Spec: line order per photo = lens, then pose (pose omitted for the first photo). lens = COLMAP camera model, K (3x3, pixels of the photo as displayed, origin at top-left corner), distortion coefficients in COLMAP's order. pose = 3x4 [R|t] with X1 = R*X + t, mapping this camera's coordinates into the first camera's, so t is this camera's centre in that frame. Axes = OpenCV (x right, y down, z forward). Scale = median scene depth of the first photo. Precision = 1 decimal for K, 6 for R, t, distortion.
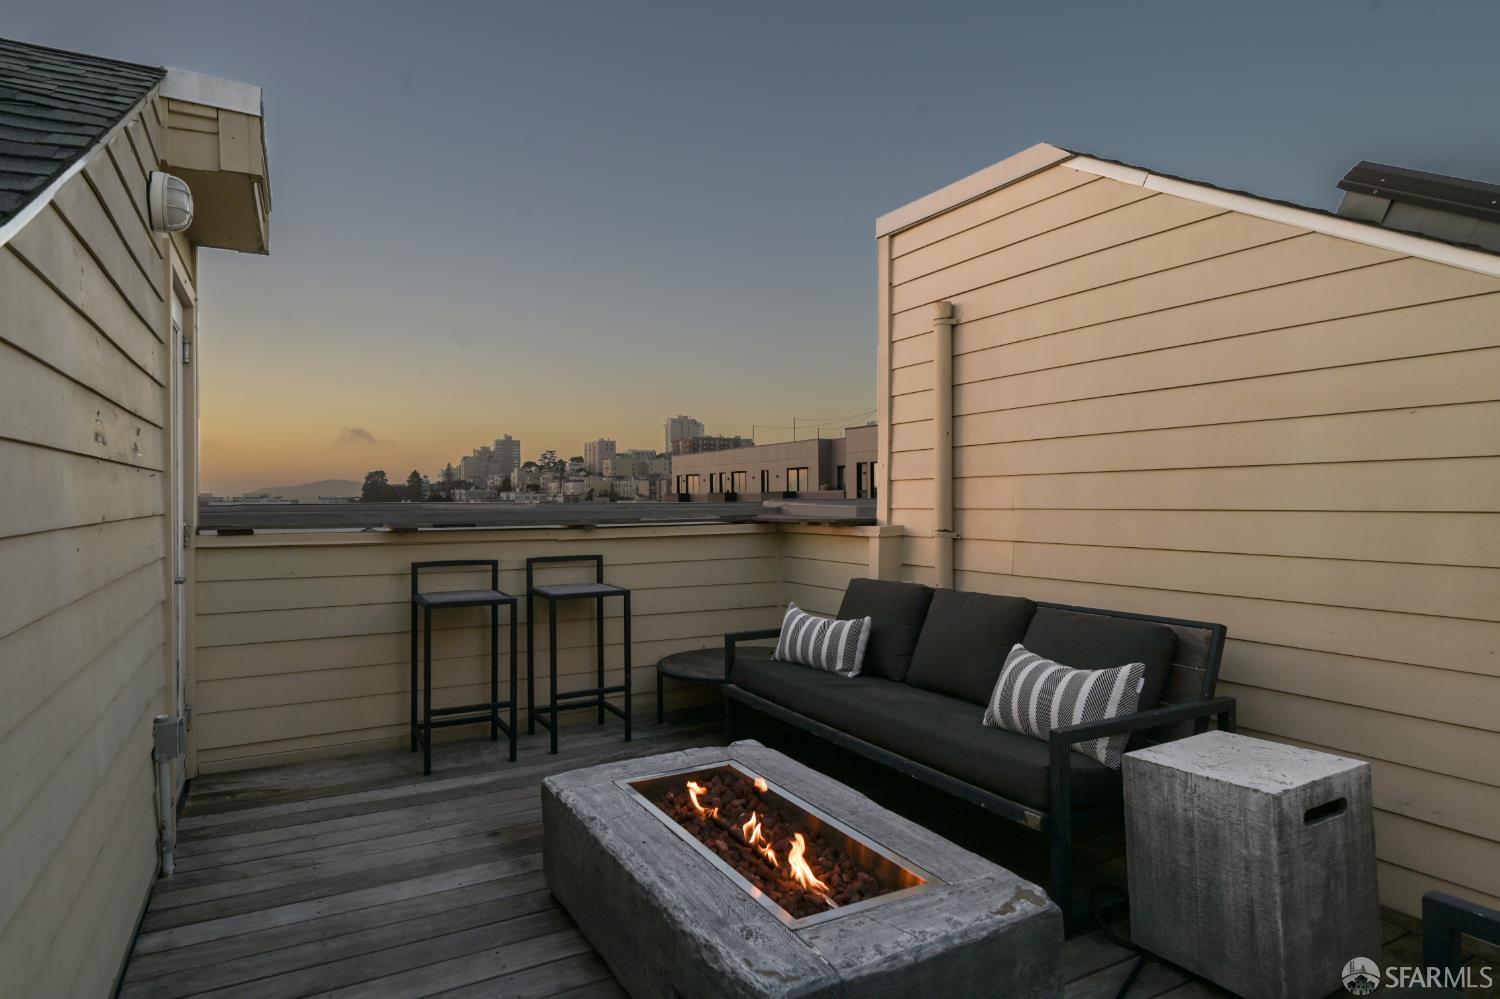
lens RADIAL K [[850.1, 0, 749.1], [0, 850.1, 496.6], [0, 0, 1]] dist [0.000528, -0.001877]
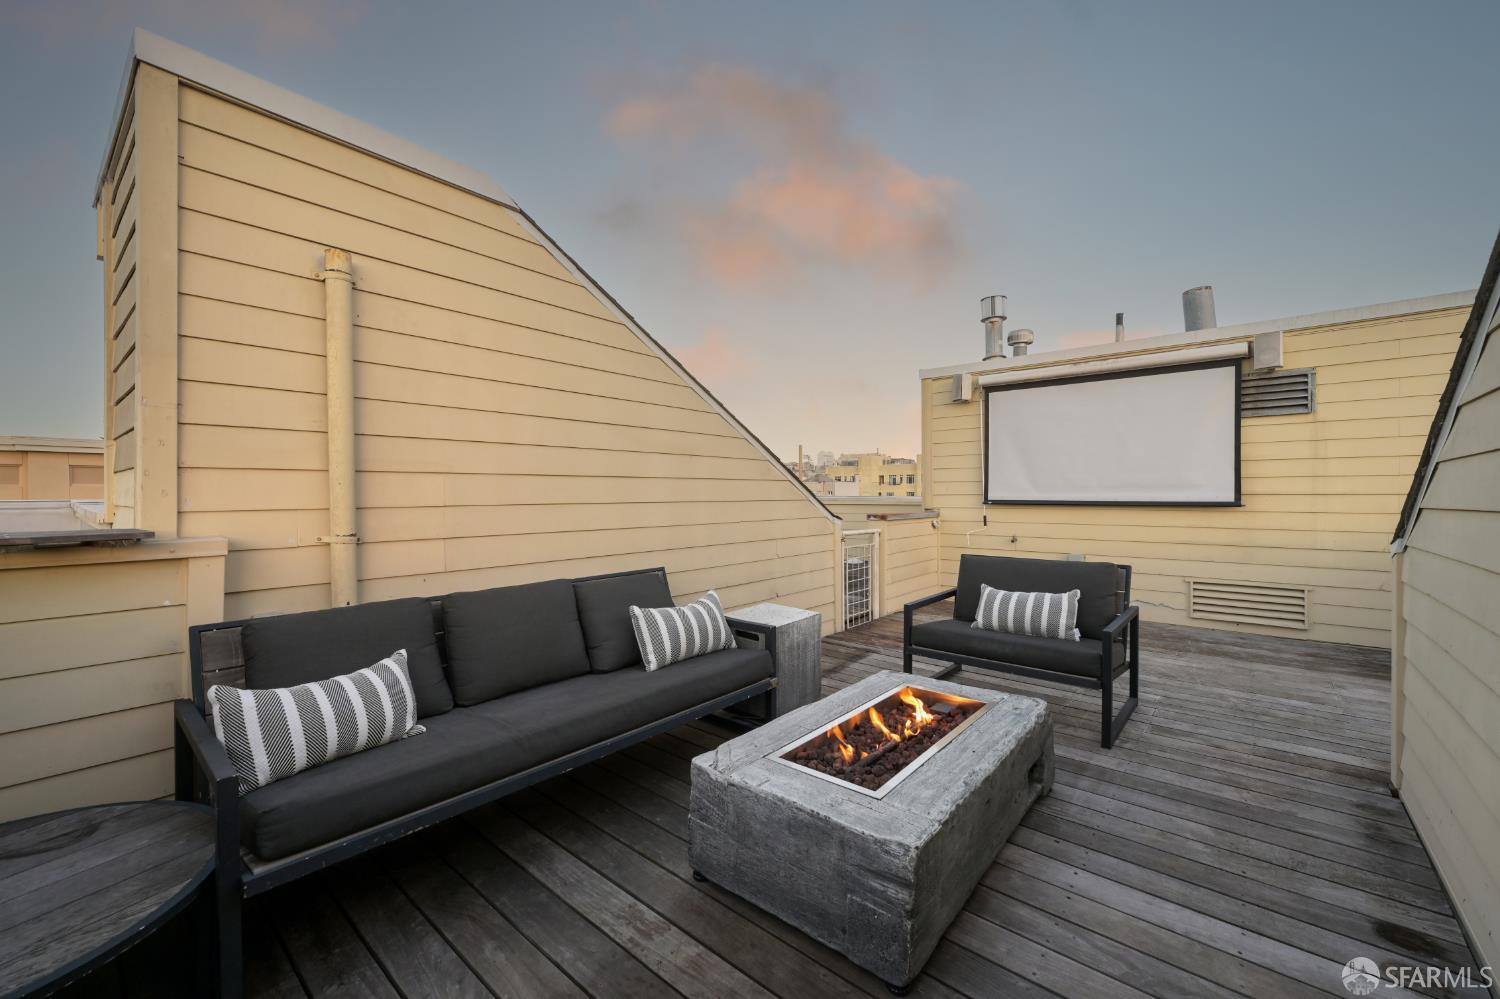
lens RADIAL K [[598.0, 0, 749.2], [0, 598.0, 496.6], [0, 0, 1]] dist [-0.000848, 0.000042]
pose [[-0.353932, 0.001473, 0.935270, -0.478771], [0.000245, 0.999999, -0.001482, 0.004461], [-0.935271, -0.000295, -0.353932, 0.908555]]
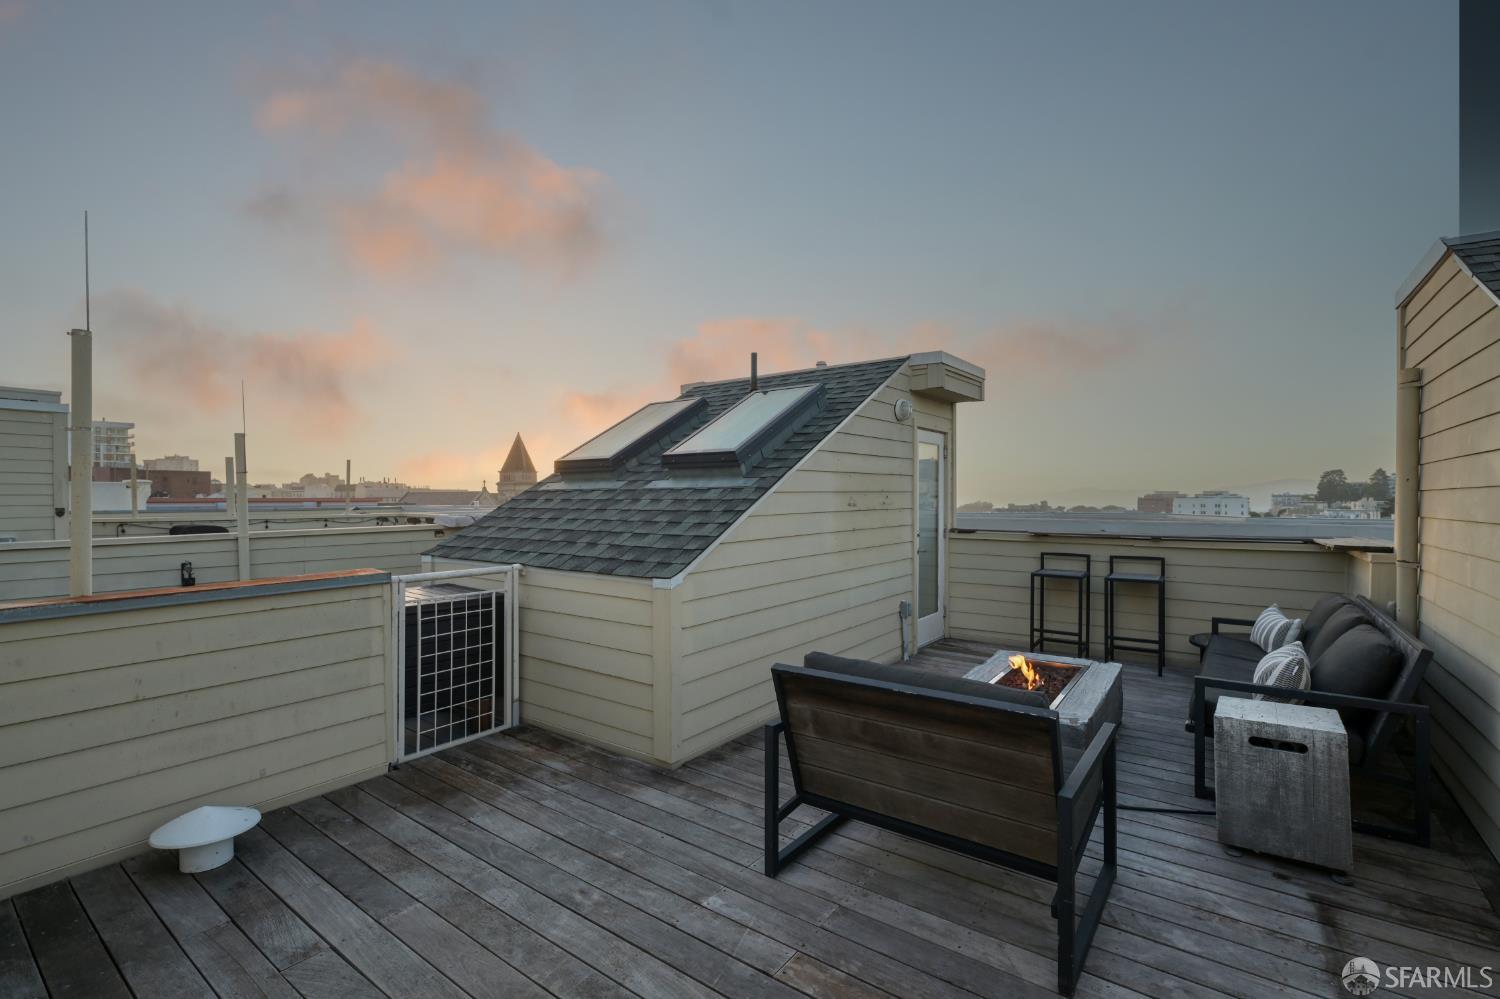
lens RADIAL K [[665.3, 0, 749.9], [0, 665.3, 500.4], [0, 0, 1]] dist [-0.004264, -0.001017]
pose [[0.422263, 0.010020, -0.906418, 0.730513], [-0.001380, 0.999945, 0.010411, -0.057676], [0.906472, -0.003145, 0.422253, -0.236696]]
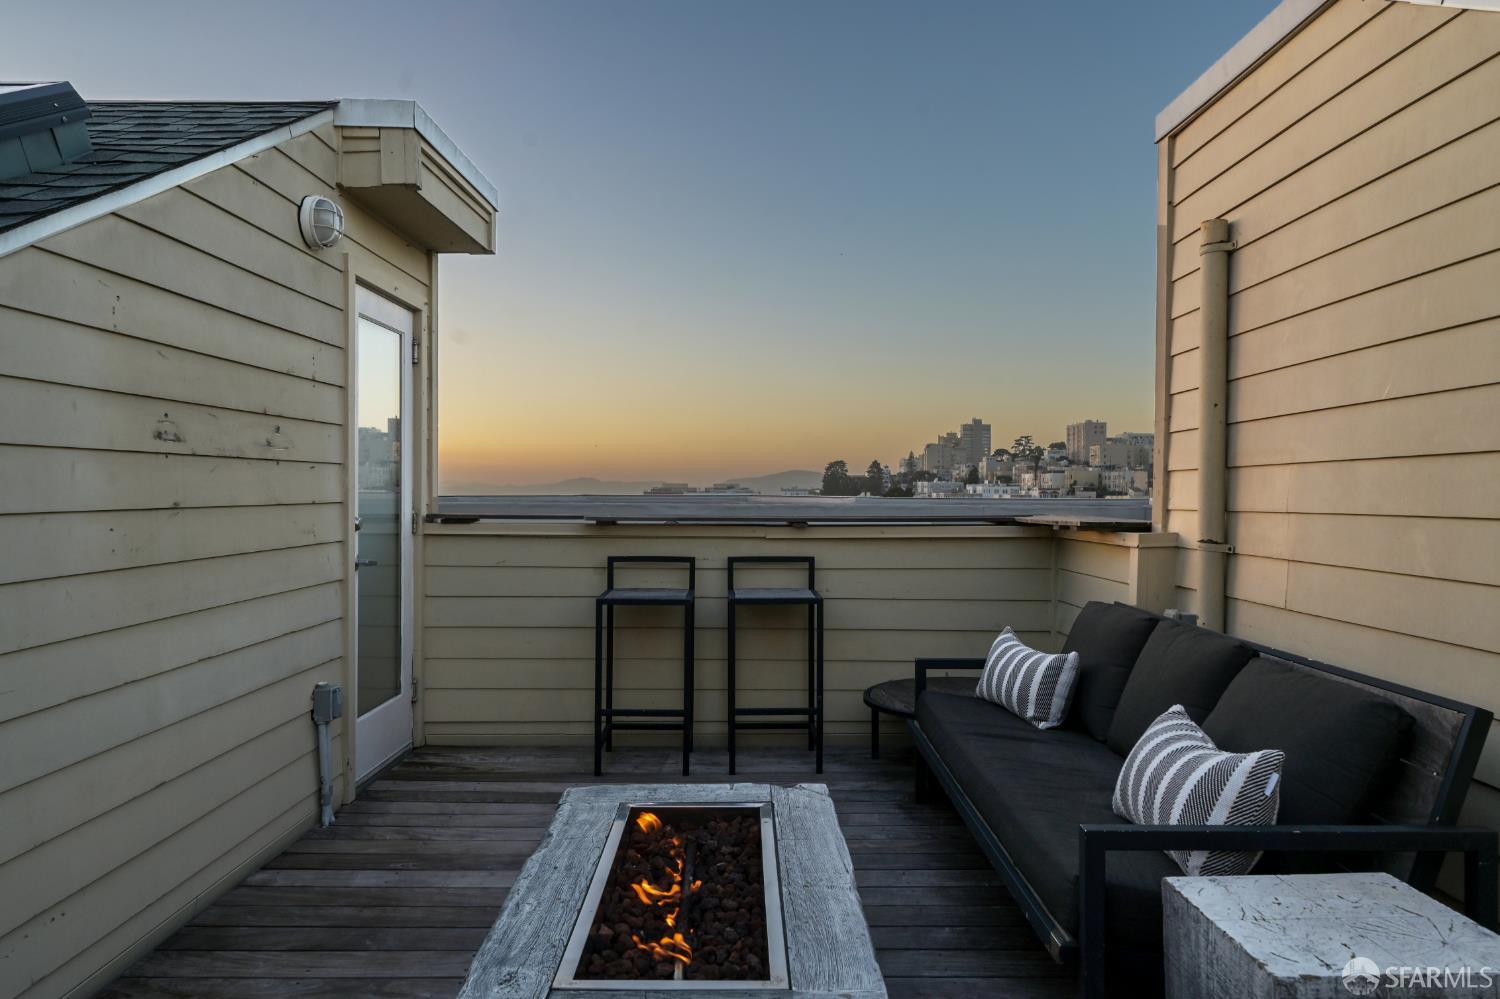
lens RADIAL K [[994.2, 0, 751.4], [0, 994.2, 497.2], [0, 0, 1]] dist [-0.006717, 0.006080]
pose [[0.878355, 0.011740, -0.477864, 0.310483], [-0.008204, 0.999921, 0.009486, -0.002171], [0.477938, -0.004412, 0.878382, 0.089975]]
